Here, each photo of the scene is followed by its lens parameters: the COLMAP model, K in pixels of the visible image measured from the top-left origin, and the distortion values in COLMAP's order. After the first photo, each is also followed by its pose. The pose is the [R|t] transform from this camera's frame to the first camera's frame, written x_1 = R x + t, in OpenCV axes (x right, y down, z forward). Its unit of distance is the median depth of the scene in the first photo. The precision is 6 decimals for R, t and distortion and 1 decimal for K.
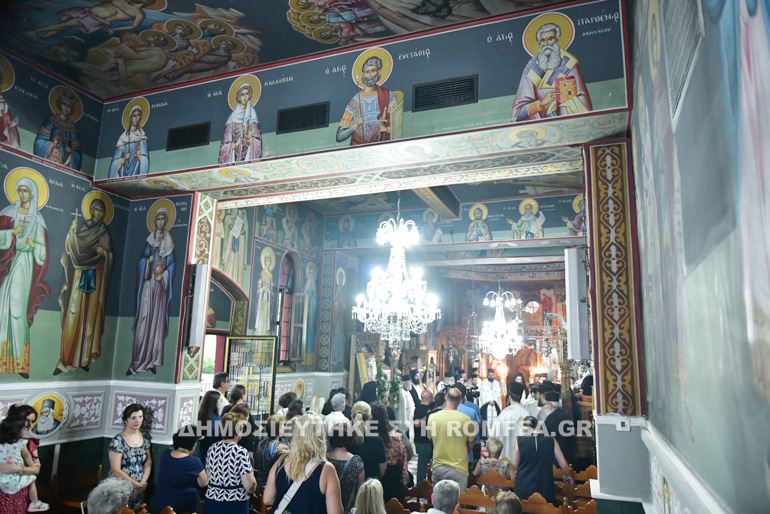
lens RADIAL K [[527.0, 0, 382.7], [0, 527.0, 262.2], [0, 0, 1]] dist [-0.011938, -0.001707]
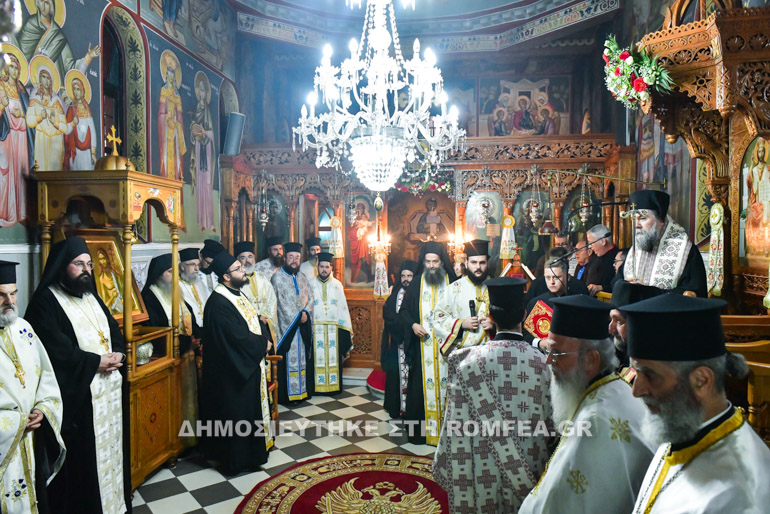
lens RADIAL K [[527.0, 0, 382.7], [0, 527.0, 262.2], [0, 0, 1]] dist [-0.011938, -0.001707]
pose [[0.969620, -0.038125, 0.241628, 0.372362], [-0.015872, 0.975892, 0.217674, 0.384044], [-0.244102, -0.214896, 0.945639, 1.754548]]
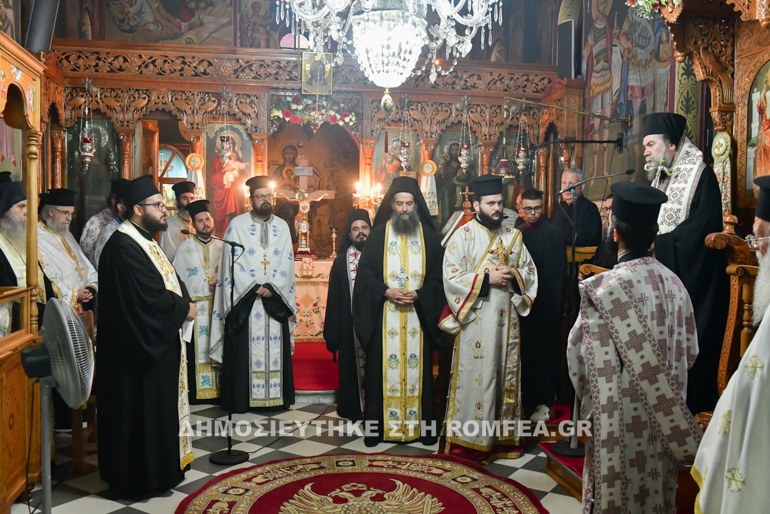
lens RADIAL K [[722.5, 0, 387.4], [0, 722.5, 263.0], [0, 0, 1]] dist [-0.009190, -0.007030]
pose [[0.837134, -0.043656, 0.545253, 0.151972], [-0.084914, 0.974354, 0.208383, 0.459025], [-0.540367, -0.220744, 0.811958, 1.796241]]
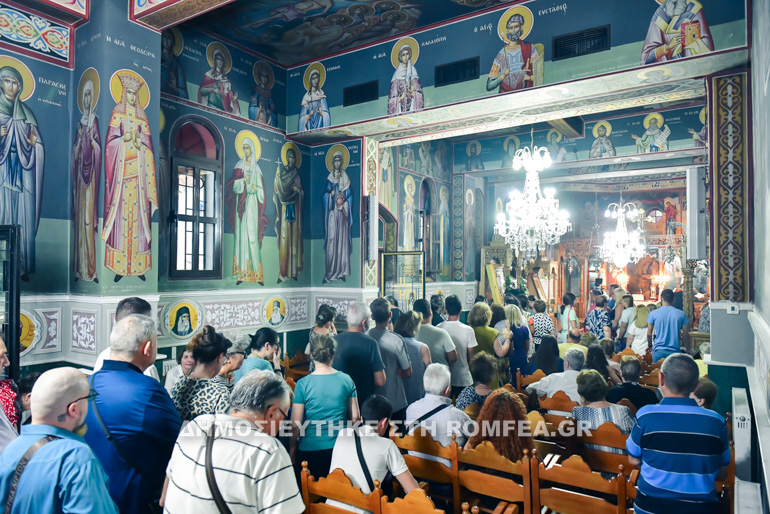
lens RADIAL K [[527.0, 0, 382.7], [0, 527.0, 262.2], [0, 0, 1]] dist [-0.011938, -0.001707]
pose [[0.979125, -0.027866, -0.201340, -0.076940], [0.058844, 0.987001, 0.149557, -0.027381], [0.194555, -0.158282, 0.968037, -0.256881]]
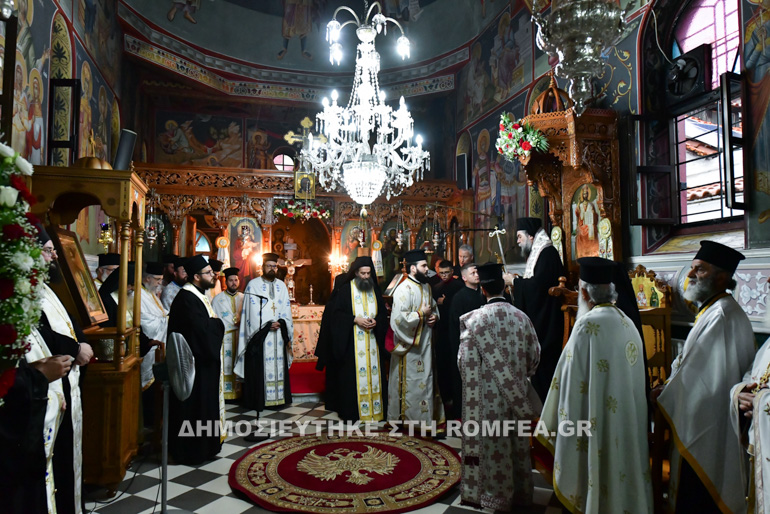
lens RADIAL K [[517.9, 0, 385.0], [0, 517.9, 257.0], [0, 0, 1]] dist [0.002153, 0.000312]
pose [[0.779888, 0.002891, 0.625912, 0.036546], [-0.088328, 0.990491, 0.105481, 0.432805], [-0.619655, -0.137549, 0.772727, 1.710044]]
